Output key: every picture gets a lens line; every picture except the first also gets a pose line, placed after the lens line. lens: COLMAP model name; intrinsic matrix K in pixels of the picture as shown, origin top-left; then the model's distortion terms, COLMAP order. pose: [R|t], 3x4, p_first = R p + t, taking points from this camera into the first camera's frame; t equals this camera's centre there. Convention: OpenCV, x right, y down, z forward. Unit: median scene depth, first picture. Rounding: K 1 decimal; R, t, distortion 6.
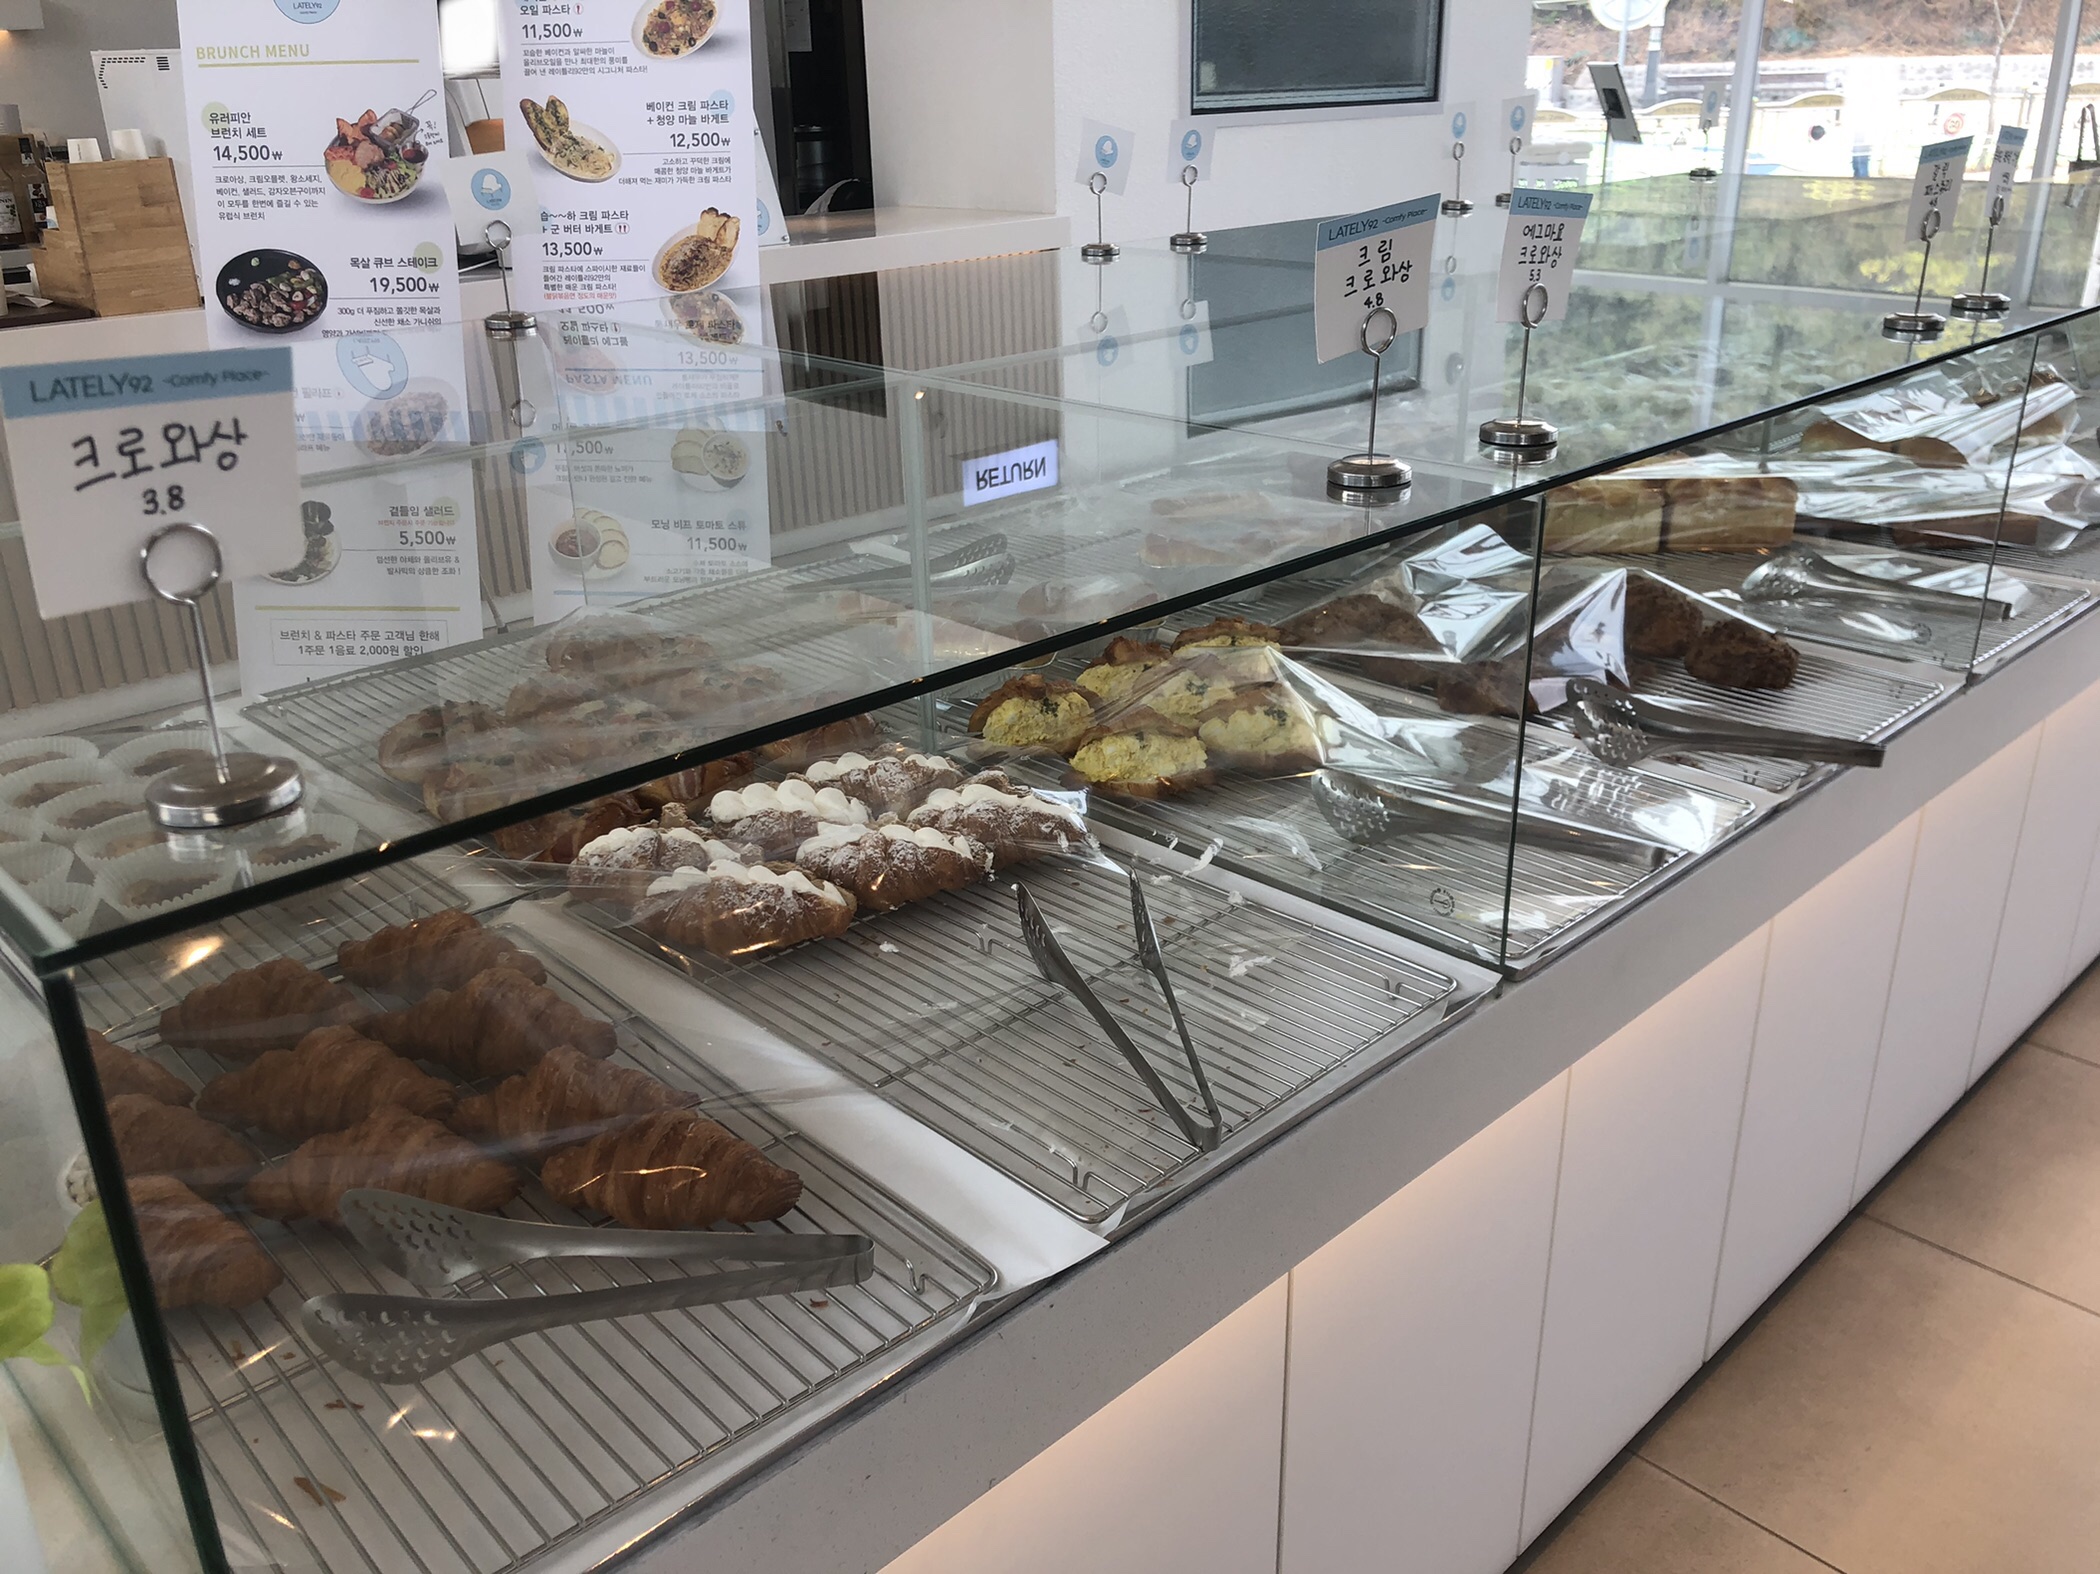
lens RADIAL K [[1717.9, 0, 1046.2], [0, 1717.9, 786.0], [0, 0, 1]] dist [0.007640, 0.002049]
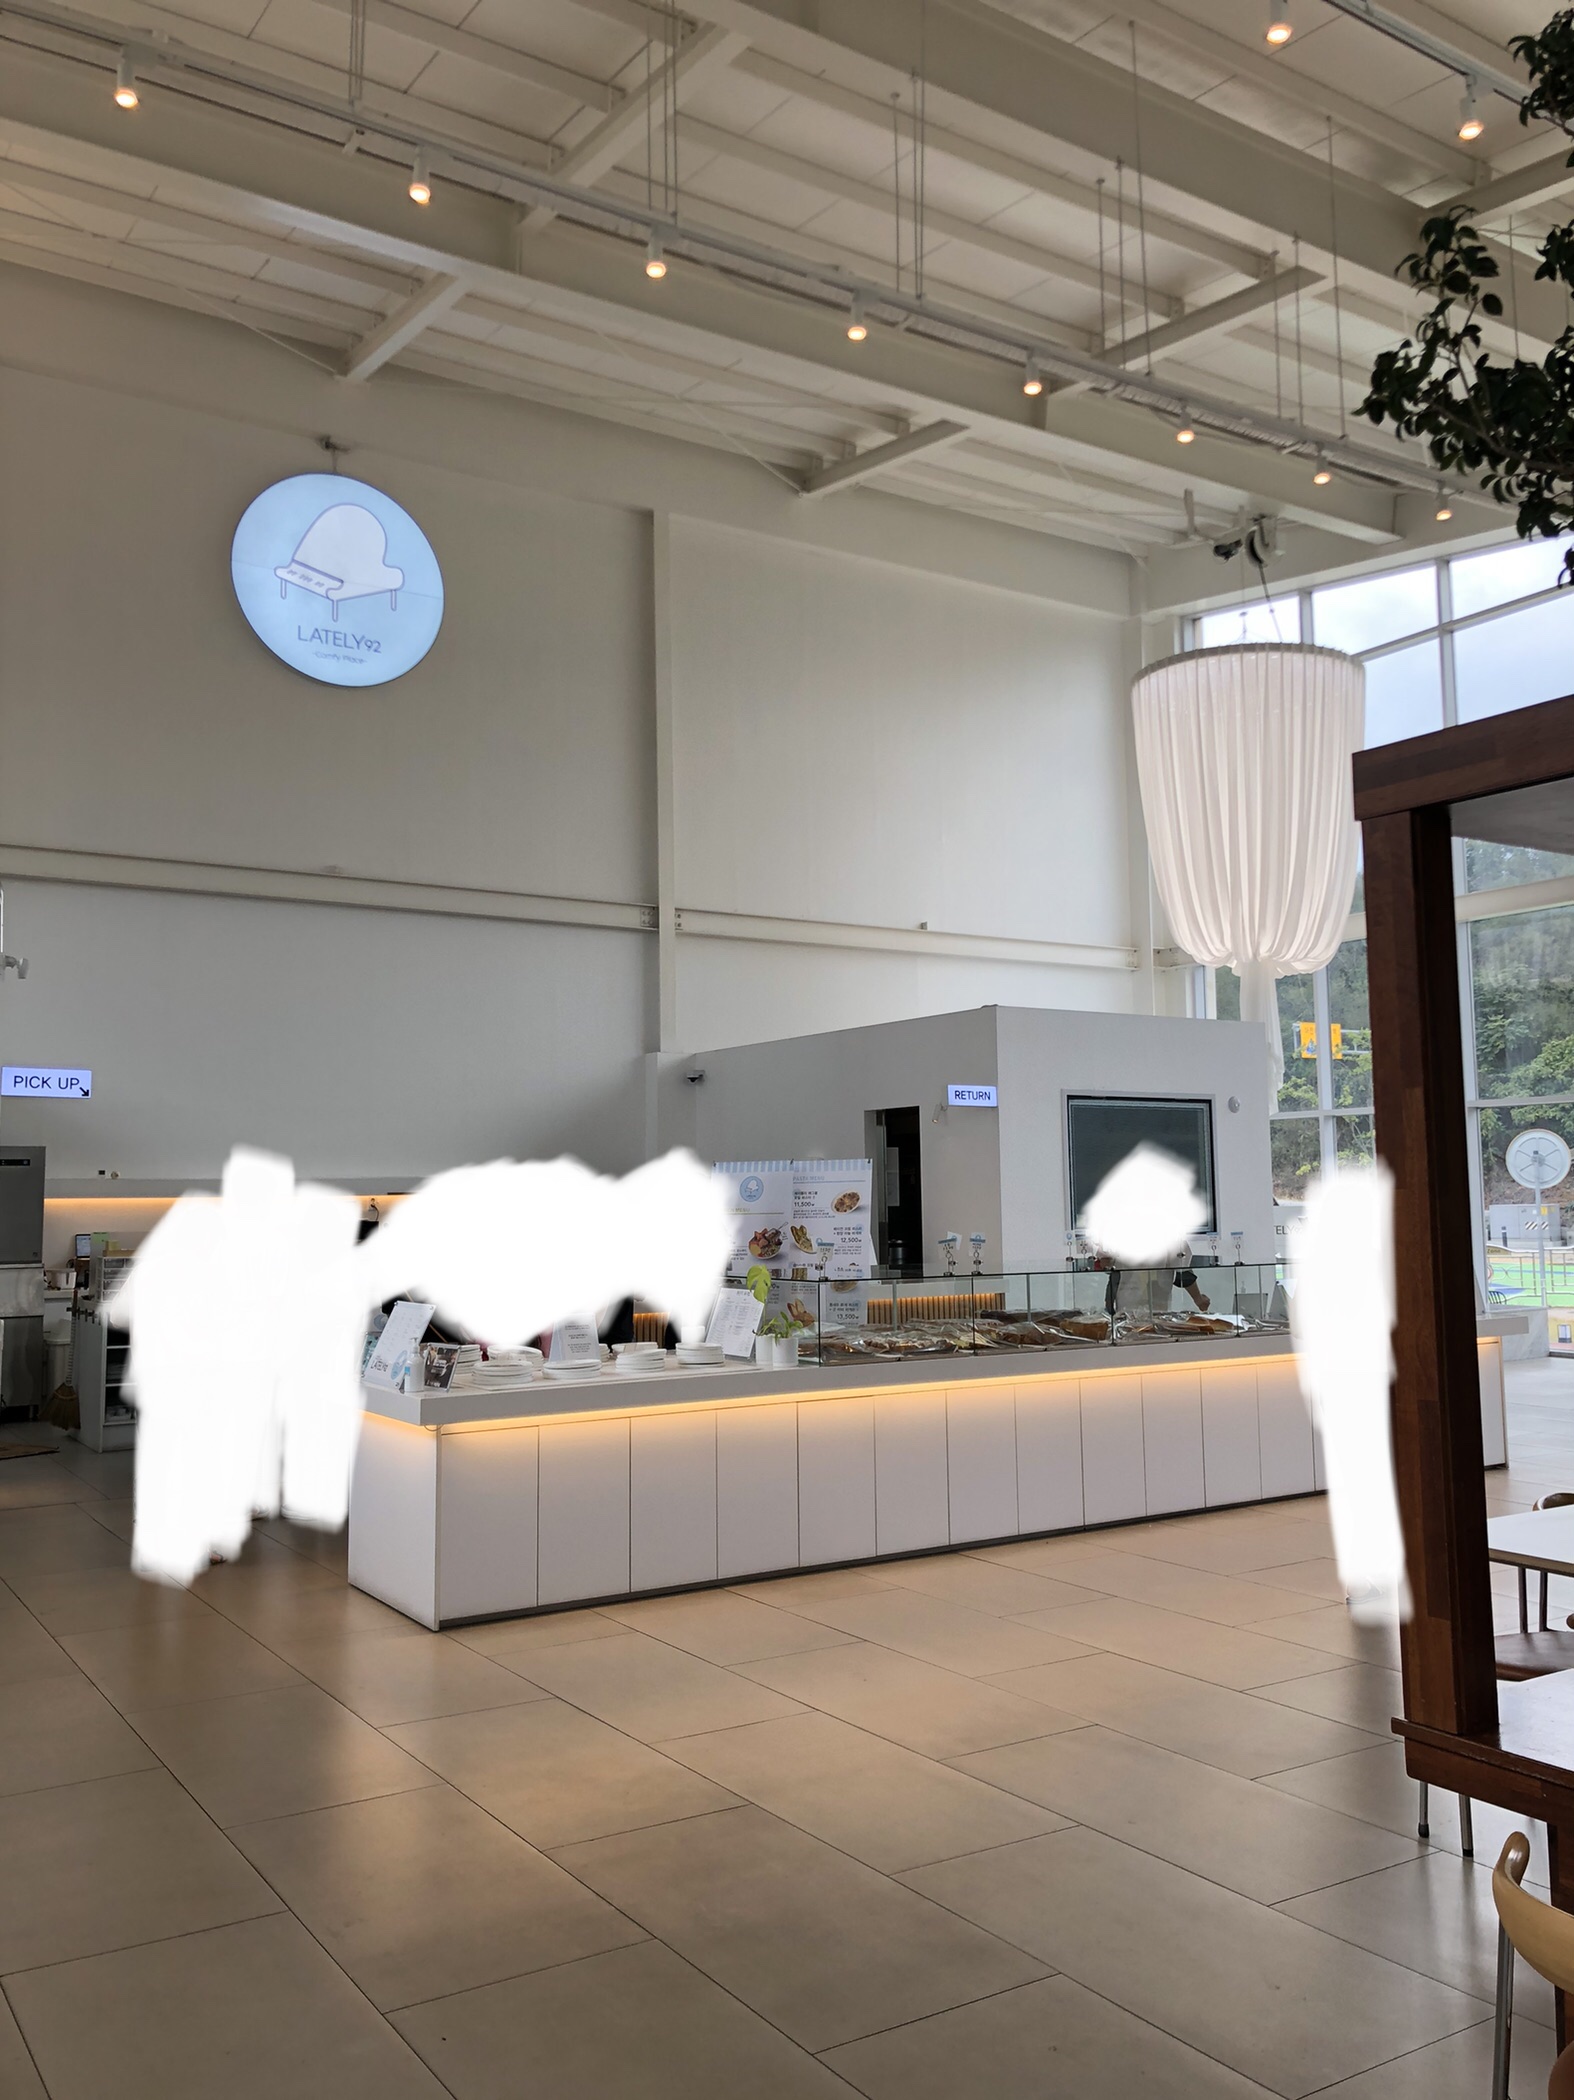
lens RADIAL K [[1717.9, 0, 786.4], [0, 1717.9, 1050.6], [0, 0, 1]] dist [0.007640, 0.002049]
pose [[0.980200, -0.010251, -0.197745, 0.177841], [-0.082728, 0.886122, -0.456009, 0.454538], [0.179901, 0.463339, 0.867729, -1.138636]]
